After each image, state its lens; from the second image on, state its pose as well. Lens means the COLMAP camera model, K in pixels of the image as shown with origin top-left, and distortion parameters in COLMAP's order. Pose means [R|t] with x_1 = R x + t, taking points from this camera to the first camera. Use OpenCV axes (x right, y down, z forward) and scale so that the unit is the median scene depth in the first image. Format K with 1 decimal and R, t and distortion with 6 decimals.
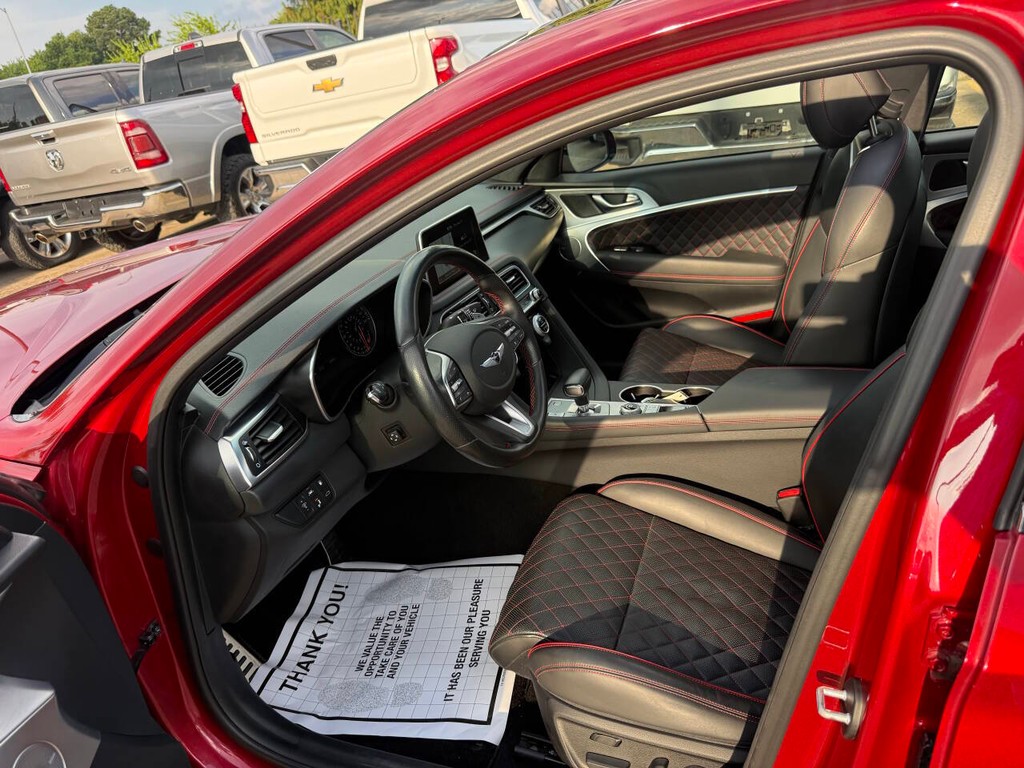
lens RADIAL K [[724.7, 0, 514.6], [0, 724.7, 384.1], [0, 0, 1]] dist [0.048811, -0.065450]
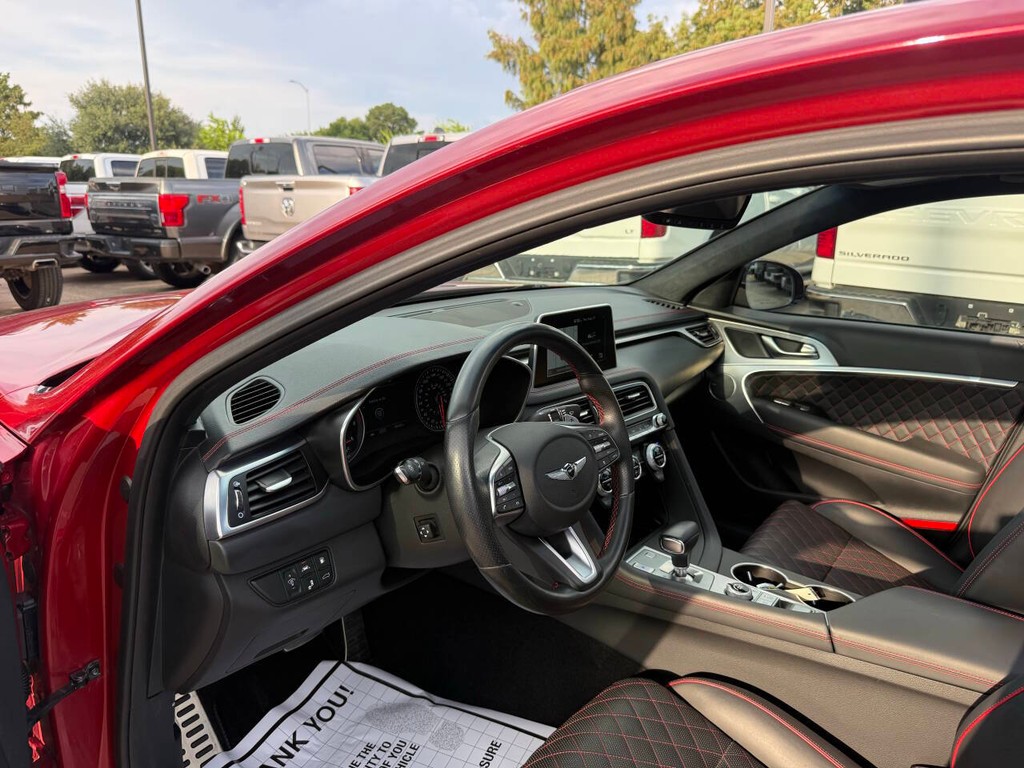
lens RADIAL K [[734.2, 0, 510.8], [0, 734.2, 369.0], [0, 0, 1]] dist [-0.005400, -0.011258]
pose [[0.941073, 0.244615, -0.233548, 0.050433], [-0.283183, 0.947466, -0.148713, -0.004578], [0.184901, 0.206087, 0.960906, 0.133727]]
